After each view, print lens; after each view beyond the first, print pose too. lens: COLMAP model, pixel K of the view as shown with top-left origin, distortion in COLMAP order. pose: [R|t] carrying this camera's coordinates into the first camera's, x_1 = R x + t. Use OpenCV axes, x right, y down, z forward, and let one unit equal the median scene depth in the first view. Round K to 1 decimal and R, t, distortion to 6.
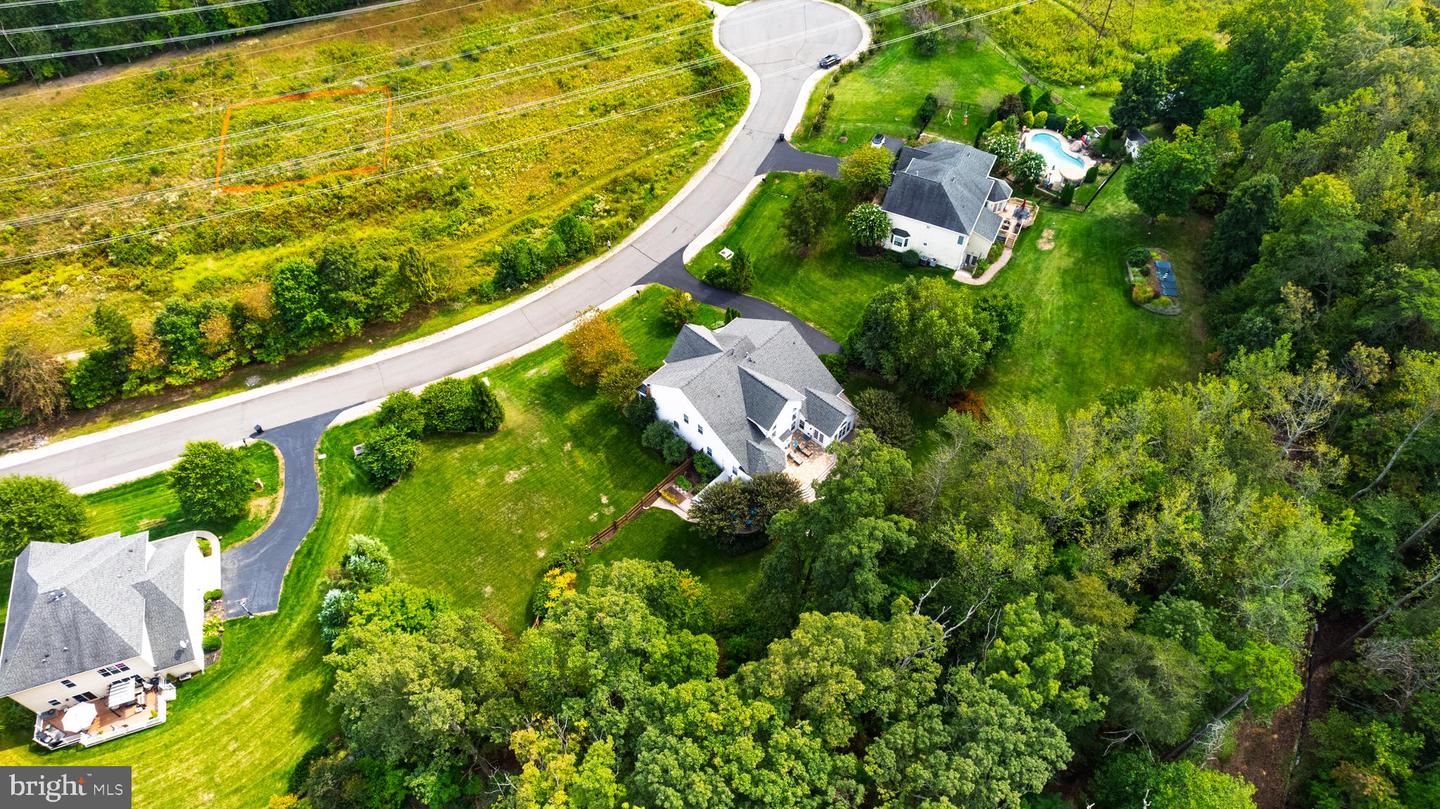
lens RADIAL K [[916.7, 0, 725.2], [0, 916.7, 400.9], [0, 0, 1]] dist [-0.029428, 0.004297]
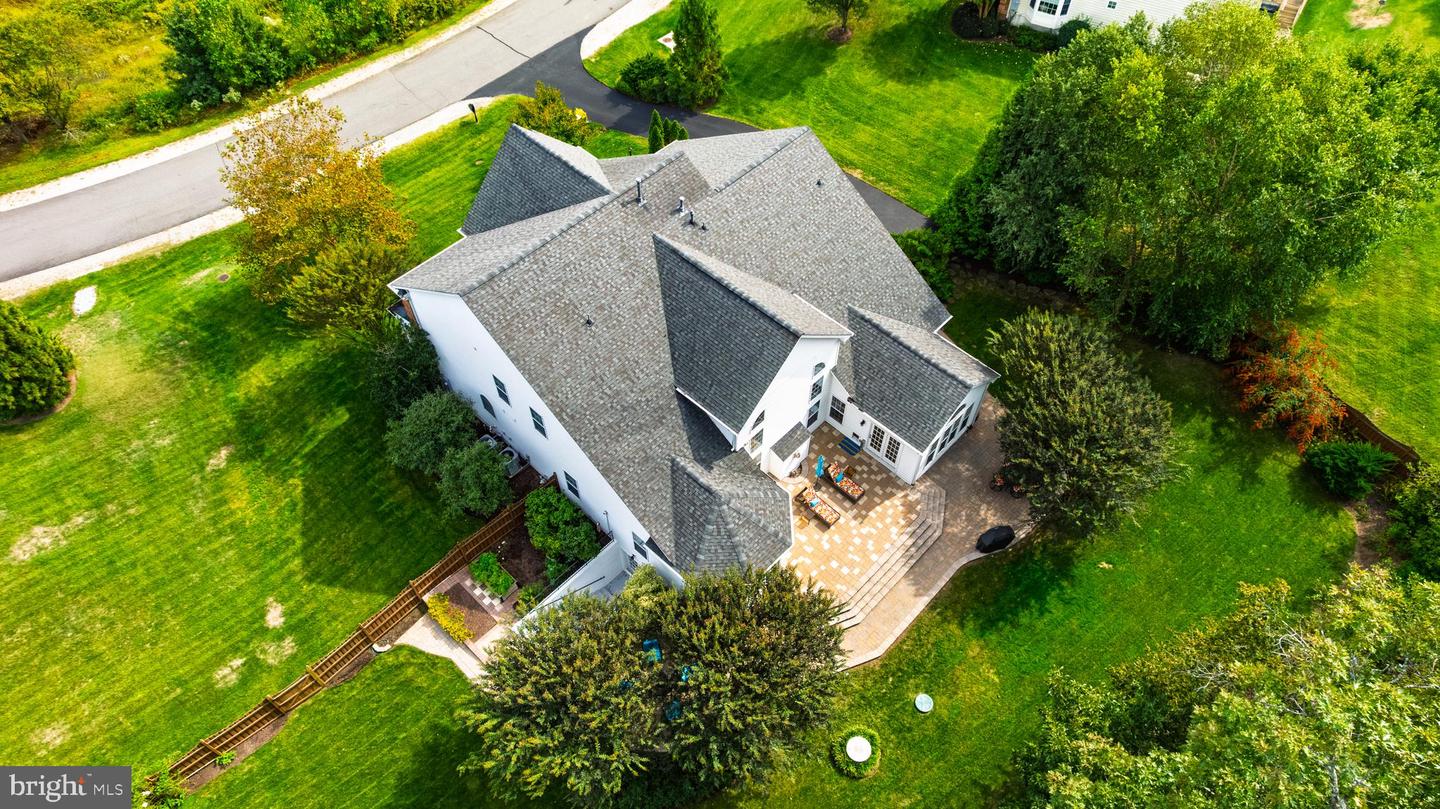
lens RADIAL K [[916.7, 0, 725.2], [0, 916.7, 400.9], [0, 0, 1]] dist [-0.029428, 0.004297]
pose [[0.999875, 0.013904, -0.007512, 0.042516], [-0.013639, 0.999318, 0.034325, 0.010547], [0.007984, -0.034219, 0.999382, 0.643750]]
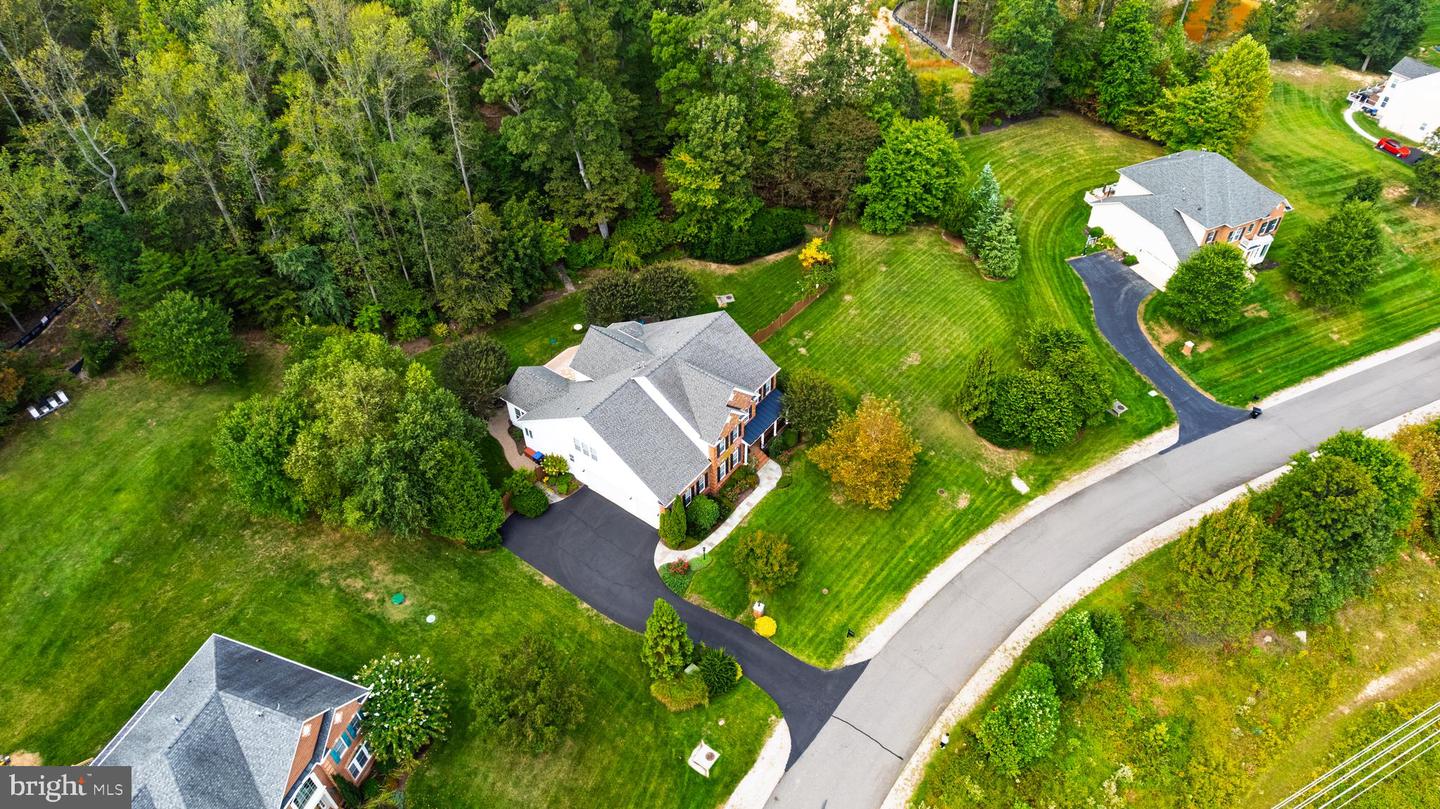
lens RADIAL K [[916.7, 0, 725.2], [0, 916.7, 400.9], [0, 0, 1]] dist [-0.029428, 0.004297]
pose [[-0.994901, 0.066283, -0.076015, 0.016691], [-0.080657, -0.070423, 0.994251, -0.778311], [0.060549, 0.995313, 0.075410, 0.960287]]
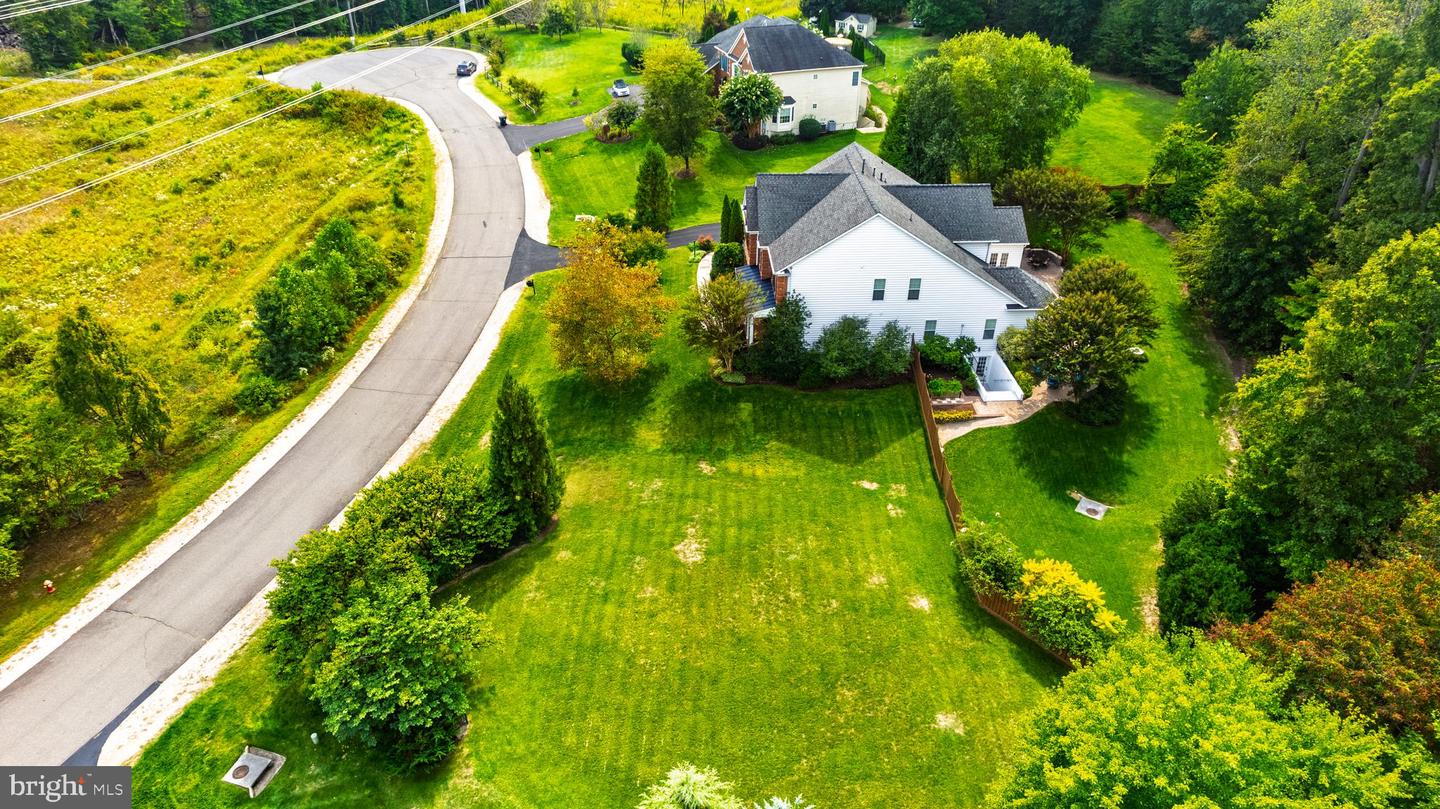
lens RADIAL K [[916.7, 0, 725.2], [0, 916.7, 400.9], [0, 0, 1]] dist [-0.029428, 0.004297]
pose [[0.697176, -0.395509, 0.597928, -0.446223], [0.555101, 0.825613, -0.101124, 0.076637], [-0.453662, 0.402412, 0.795145, 0.621549]]
